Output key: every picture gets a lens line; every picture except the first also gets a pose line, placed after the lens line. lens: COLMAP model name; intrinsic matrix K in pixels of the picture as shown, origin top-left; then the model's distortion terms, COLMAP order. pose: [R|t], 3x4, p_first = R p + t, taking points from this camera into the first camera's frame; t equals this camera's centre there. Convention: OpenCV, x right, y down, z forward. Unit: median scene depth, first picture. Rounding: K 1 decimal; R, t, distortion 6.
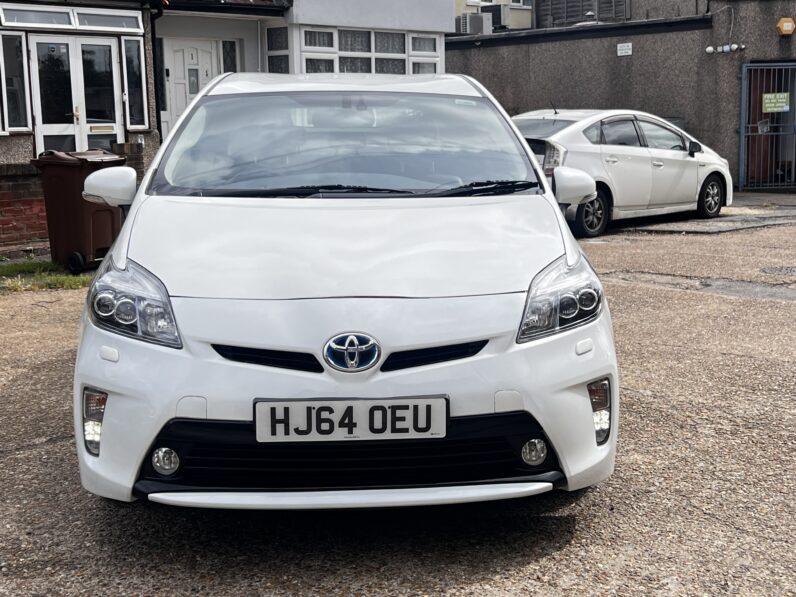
lens RADIAL K [[1199.0, 0, 398.0], [0, 1199.0, 298.5], [0, 0, 1]] dist [0.073905, 0.082526]
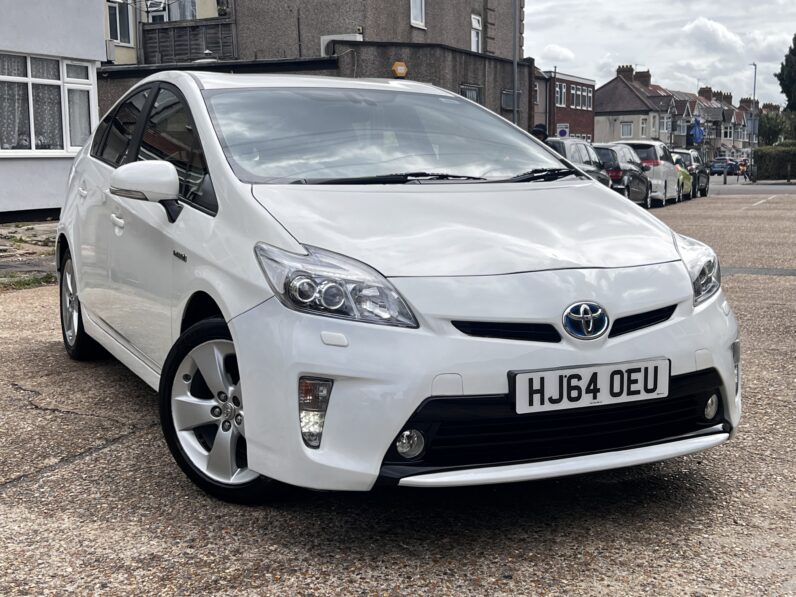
lens RADIAL K [[1101.4, 0, 398.0], [0, 1101.4, 298.5], [0, 0, 1]] dist [0.263899, -0.646594]
pose [[0.932872, -0.047580, 0.357051, -0.527486], [0.054774, 0.998448, -0.010059, 0.026813], [-0.356019, 0.028941, 0.934031, 0.167998]]
